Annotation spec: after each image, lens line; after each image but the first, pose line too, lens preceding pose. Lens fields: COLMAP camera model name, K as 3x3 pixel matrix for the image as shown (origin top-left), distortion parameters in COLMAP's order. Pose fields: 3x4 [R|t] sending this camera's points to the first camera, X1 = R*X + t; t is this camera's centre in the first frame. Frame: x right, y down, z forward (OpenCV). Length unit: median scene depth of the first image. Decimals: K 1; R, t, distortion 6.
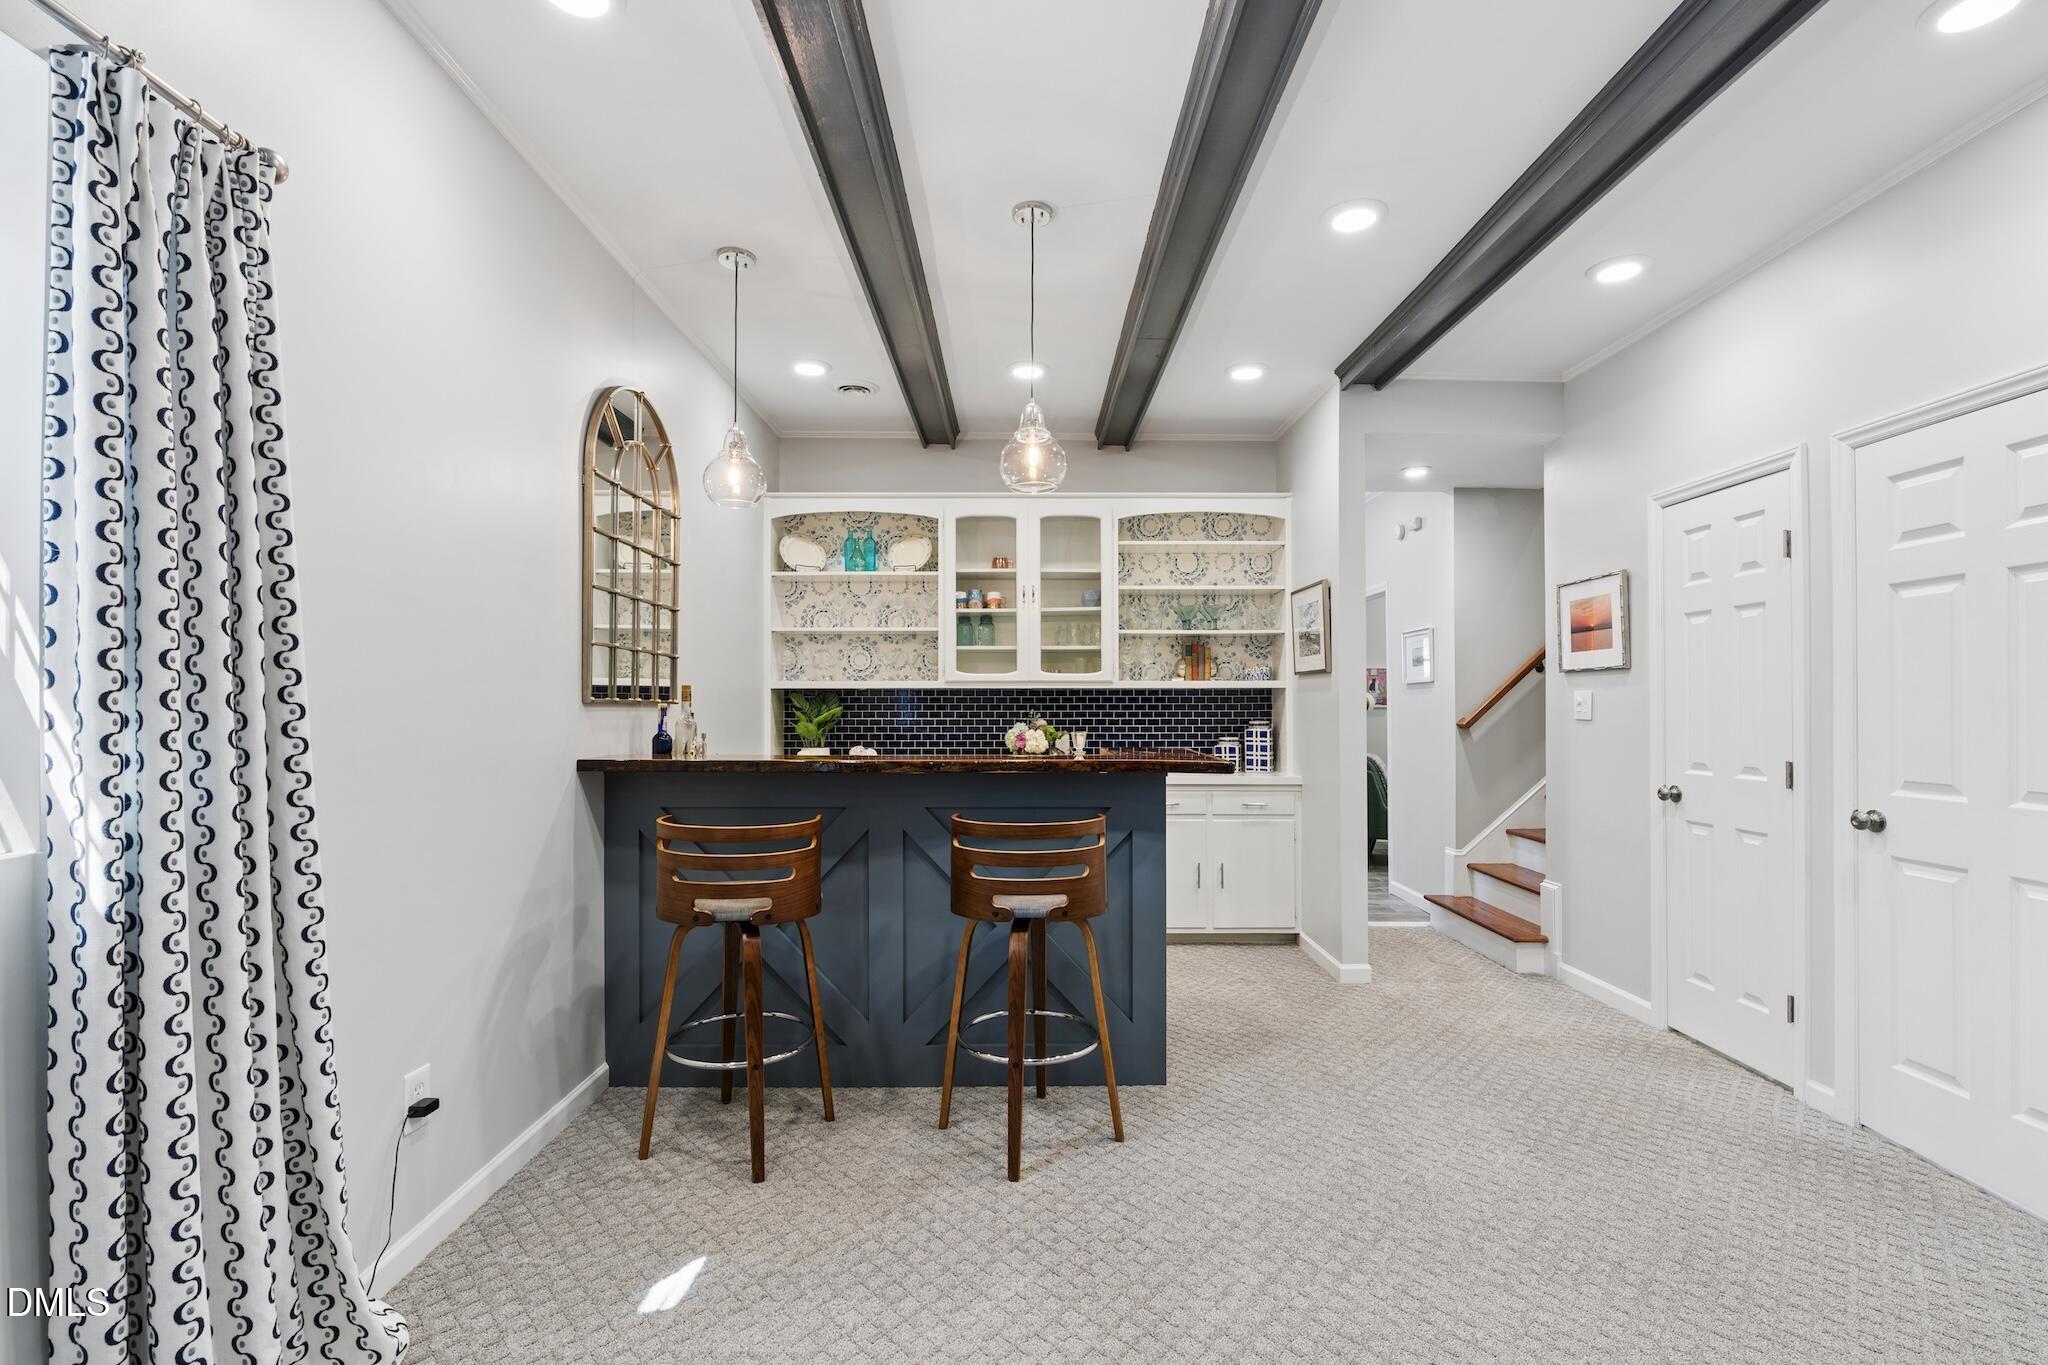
lens RADIAL K [[918.1, 0, 1032.3], [0, 918.1, 679.4], [0, 0, 1]] dist [-0.000970, 0.001338]
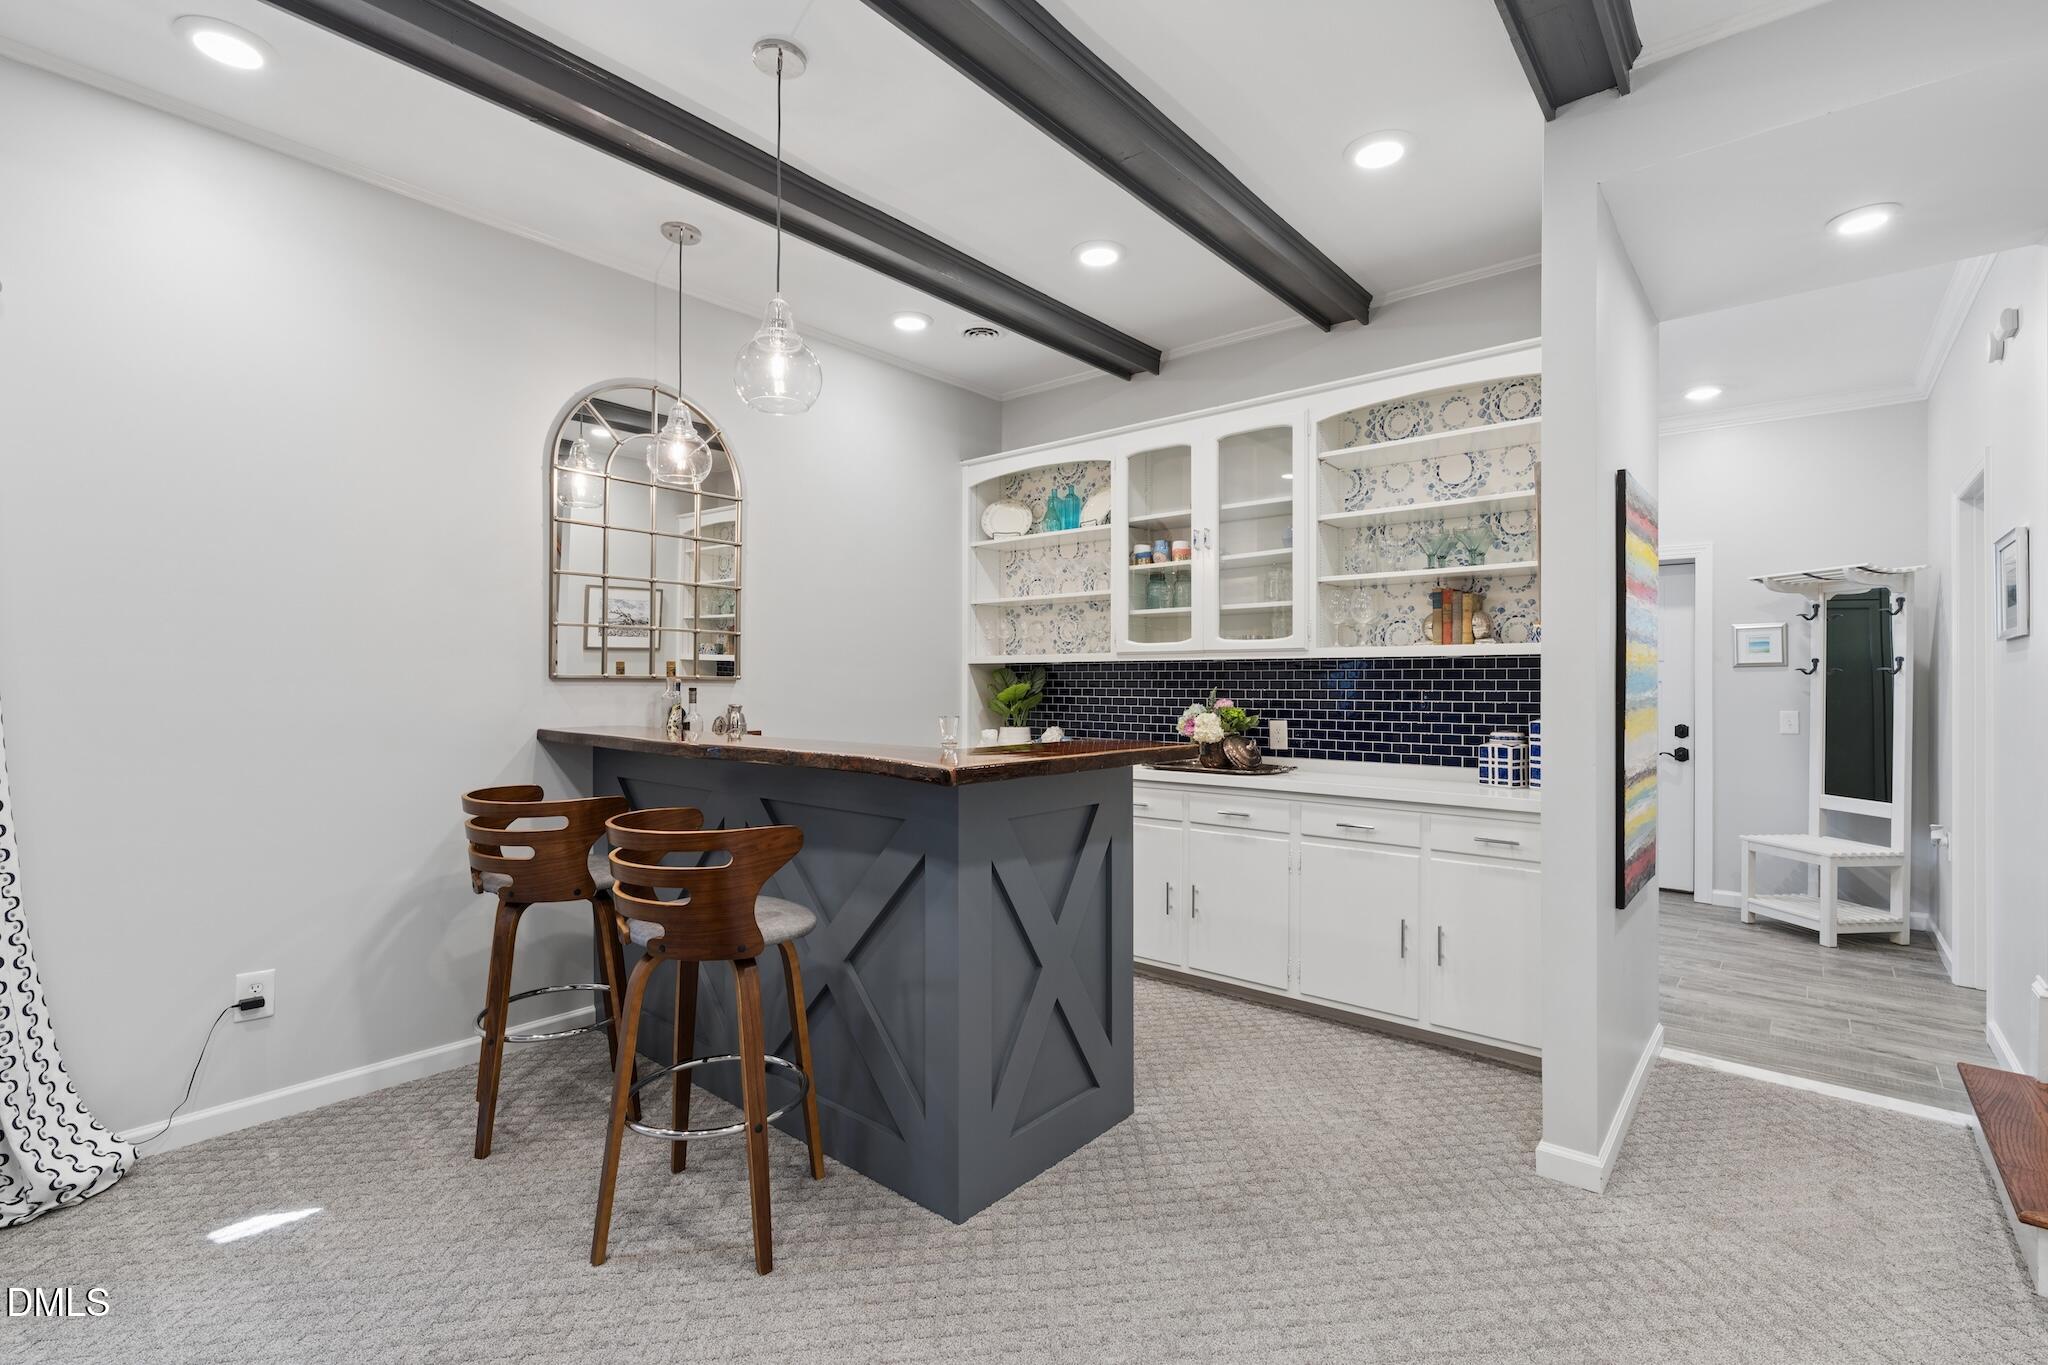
lens RADIAL K [[918.1, 0, 1032.3], [0, 918.1, 679.4], [0, 0, 1]] dist [-0.000970, 0.001338]
pose [[0.755790, 0.001000, -0.654813, 0.394577], [0.015282, 0.999700, 0.019165, 0.008938], [0.654636, -0.024492, 0.755547, 0.306284]]
